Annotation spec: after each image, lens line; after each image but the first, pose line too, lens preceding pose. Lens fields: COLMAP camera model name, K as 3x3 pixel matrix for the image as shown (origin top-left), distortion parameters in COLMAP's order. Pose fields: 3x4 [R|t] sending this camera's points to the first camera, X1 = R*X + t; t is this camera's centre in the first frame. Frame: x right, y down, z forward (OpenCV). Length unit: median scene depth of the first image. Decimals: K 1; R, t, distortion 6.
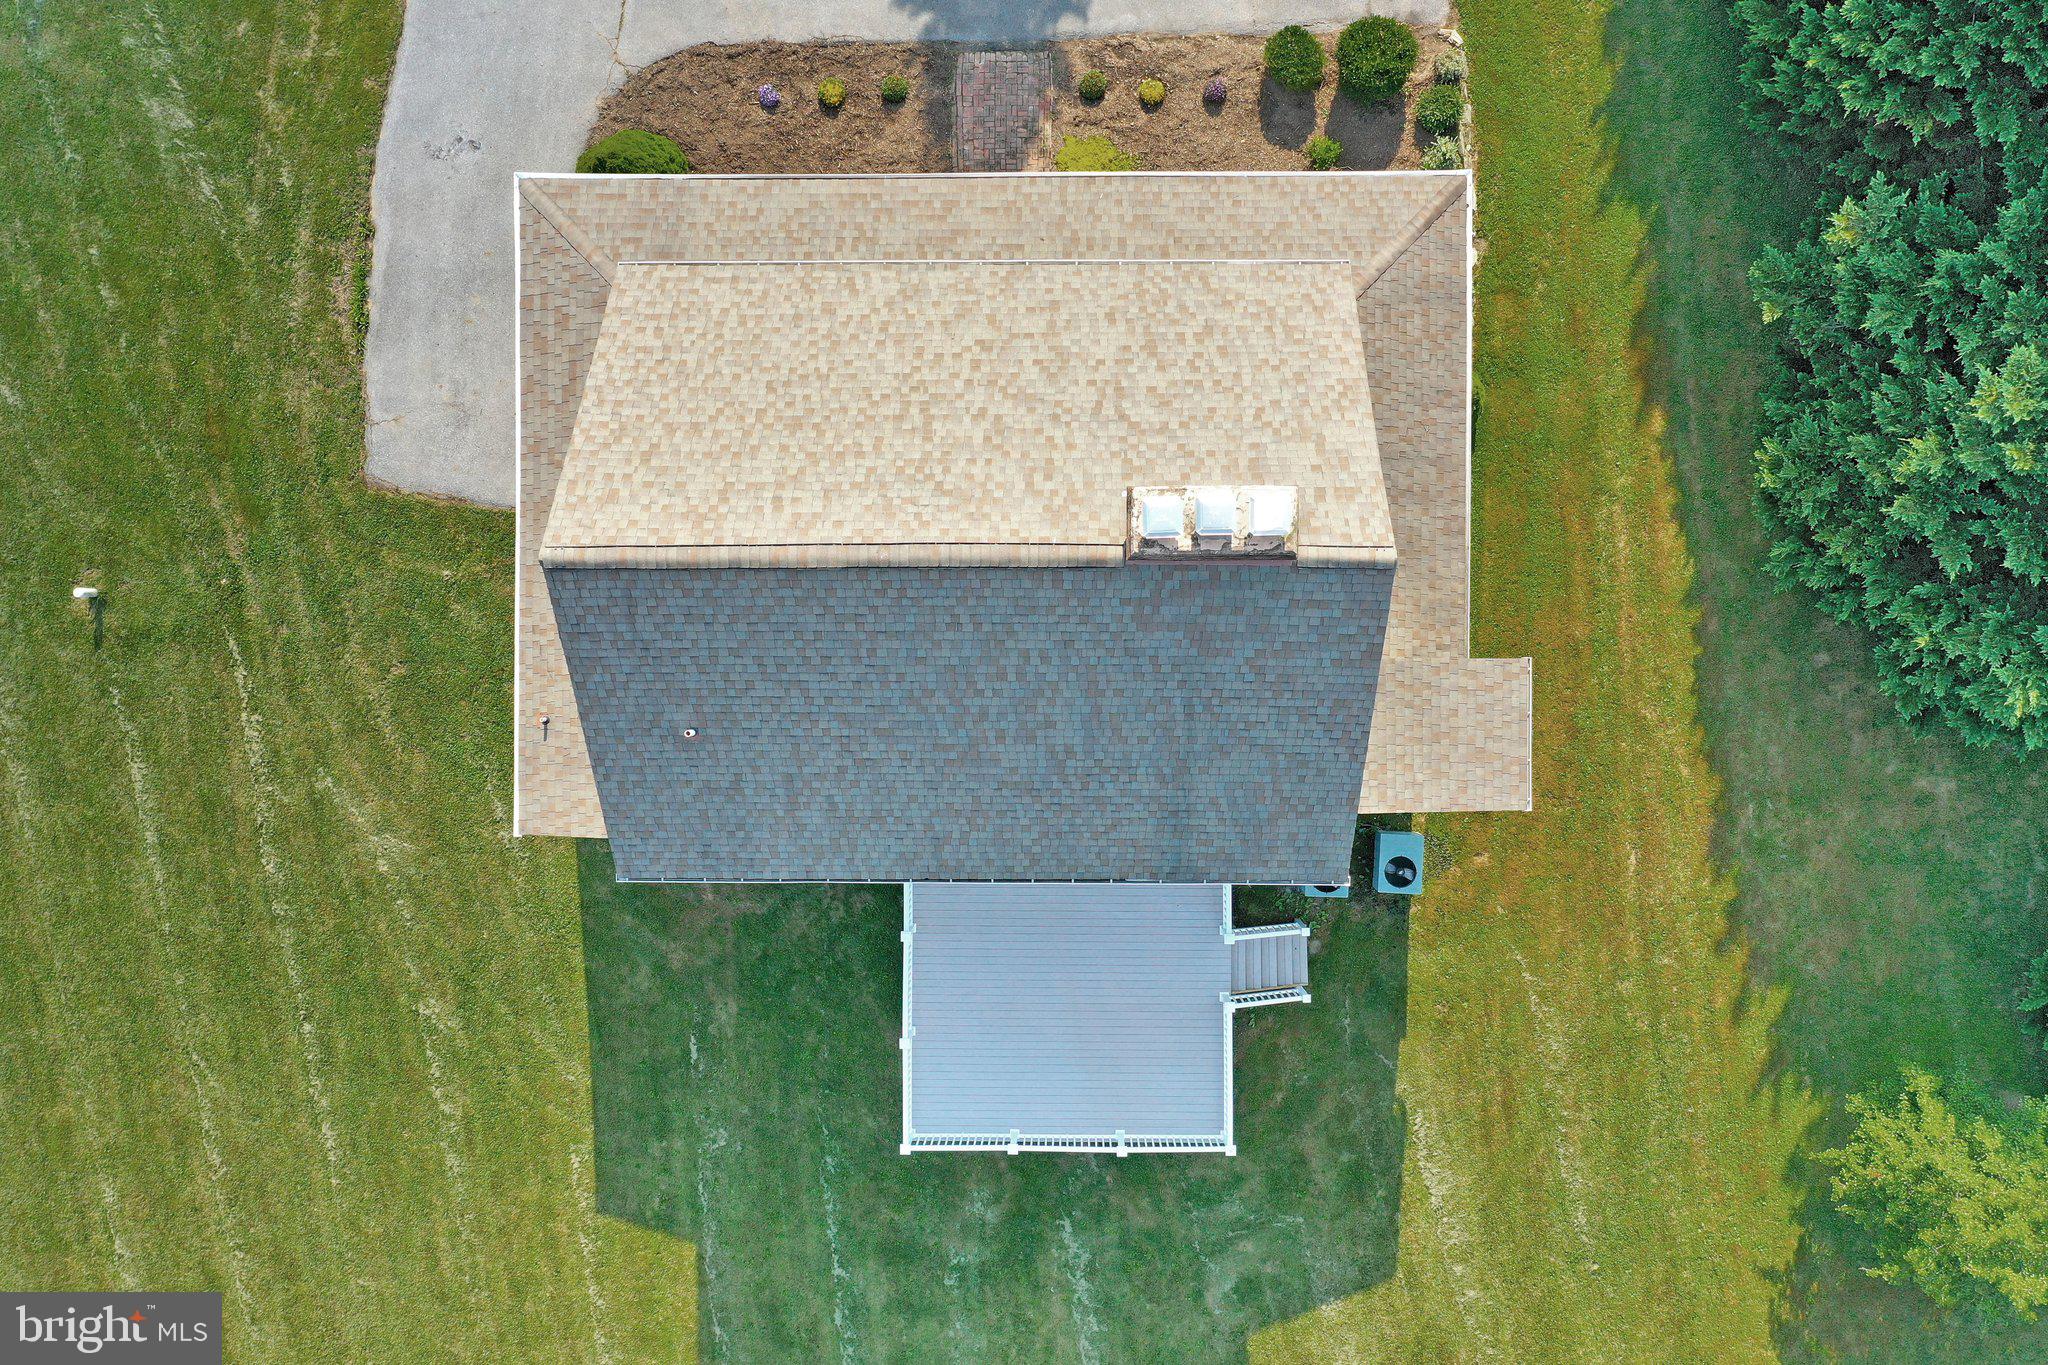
lens RADIAL K [[1620.0, 0, 1029.1], [0, 1620.0, 687.6], [0, 0, 1]] dist [0.004089, 0.002161]
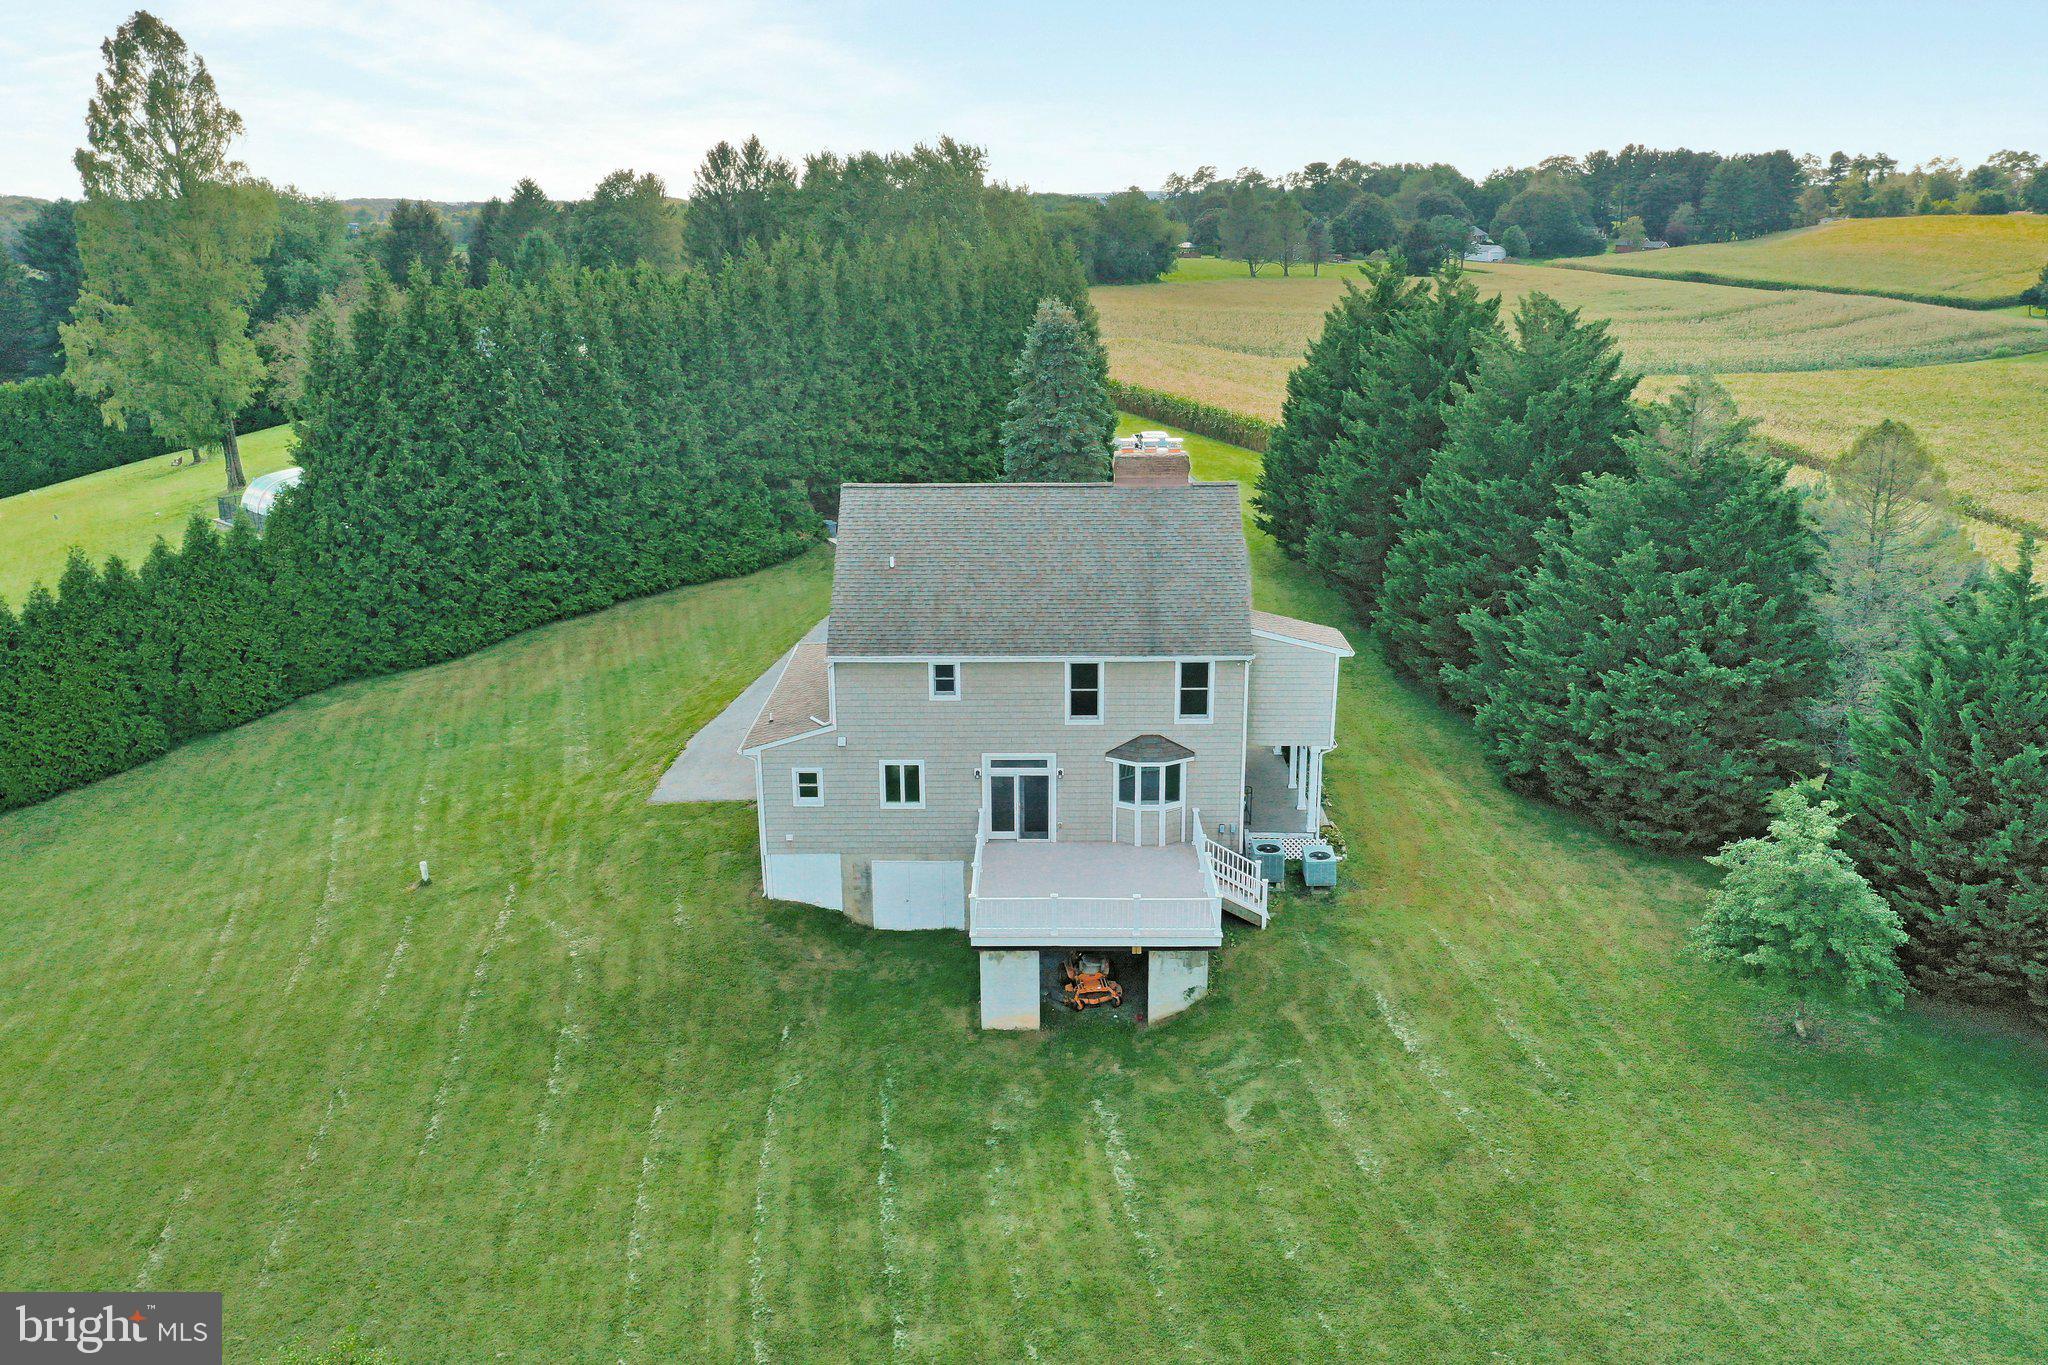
lens RADIAL K [[1620.0, 0, 1029.1], [0, 1620.0, 687.6], [0, 0, 1]] dist [0.004089, 0.002161]
pose [[0.999798, 0.019437, -0.005145, -0.023747], [-0.010713, 0.298398, -0.954381, 1.316407], [-0.017015, 0.954244, 0.298546, 0.391845]]
